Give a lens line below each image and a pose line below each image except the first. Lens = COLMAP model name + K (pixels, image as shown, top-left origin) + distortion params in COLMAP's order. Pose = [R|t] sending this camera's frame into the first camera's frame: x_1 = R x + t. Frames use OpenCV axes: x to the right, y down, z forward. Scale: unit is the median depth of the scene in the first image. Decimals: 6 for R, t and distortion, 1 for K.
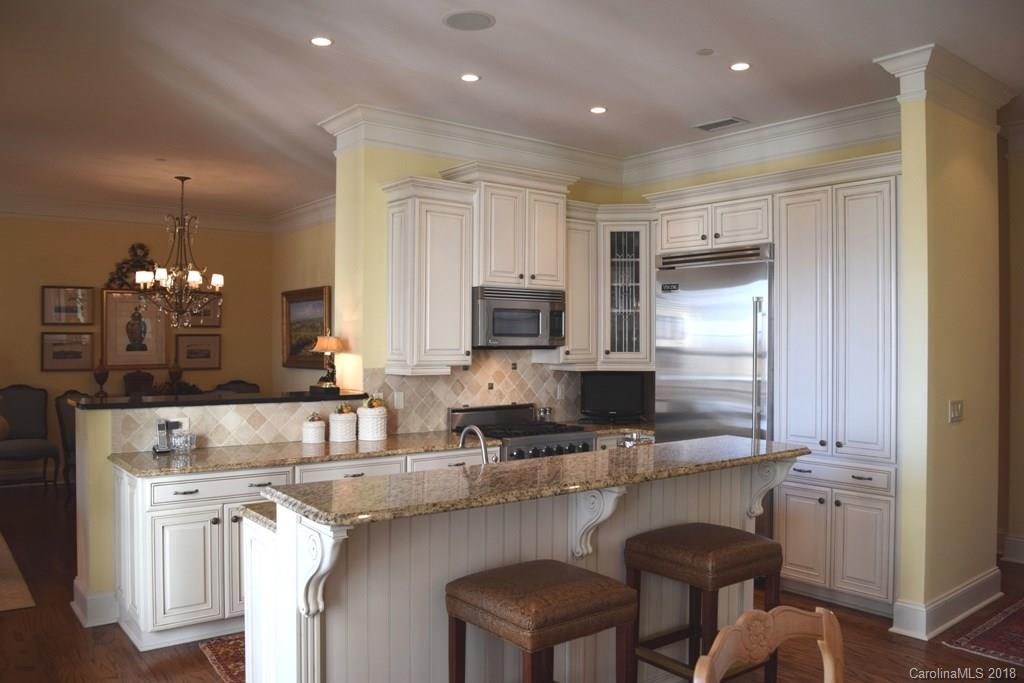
lens RADIAL K [[805.1, 0, 513.8], [0, 805.1, 342.6], [0, 0, 1]] dist [-0.087571, 0.011737]
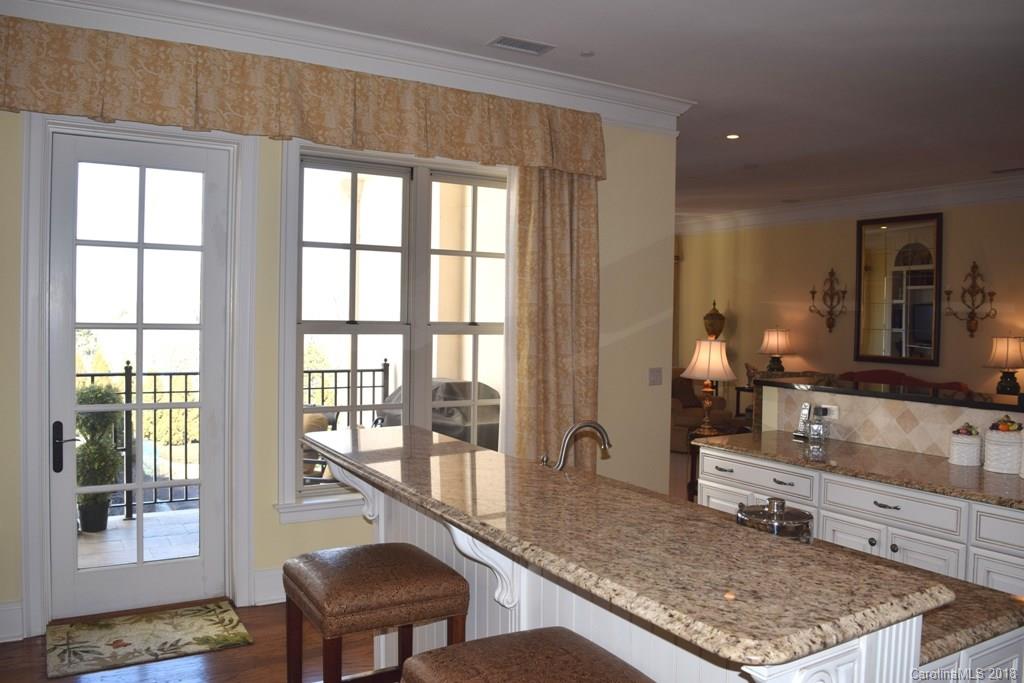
lens RADIAL K [[805.1, 0, 506.4], [0, 805.1, 339.5], [0, 0, 1]] dist [-0.087571, 0.011737]
pose [[-0.137027, 0.014920, -0.990455, 0.465026], [-0.016910, 0.999706, 0.017399, 0.006479], [0.990423, 0.019133, -0.136734, 0.625945]]
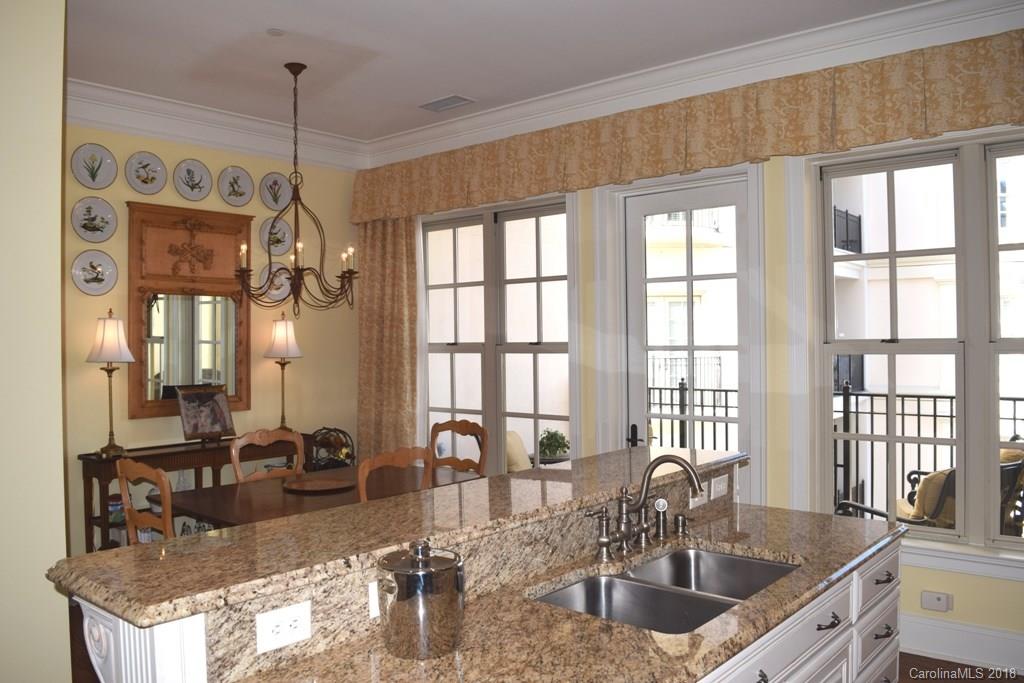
lens RADIAL K [[805.1, 0, 505.3], [0, 805.1, 337.0], [0, 0, 1]] dist [-0.087571, 0.011737]
pose [[-0.982151, 0.007744, -0.187932, 0.137608], [0.008255, 0.999964, -0.001935, 0.001015], [0.187910, -0.003452, -0.982180, 0.998117]]
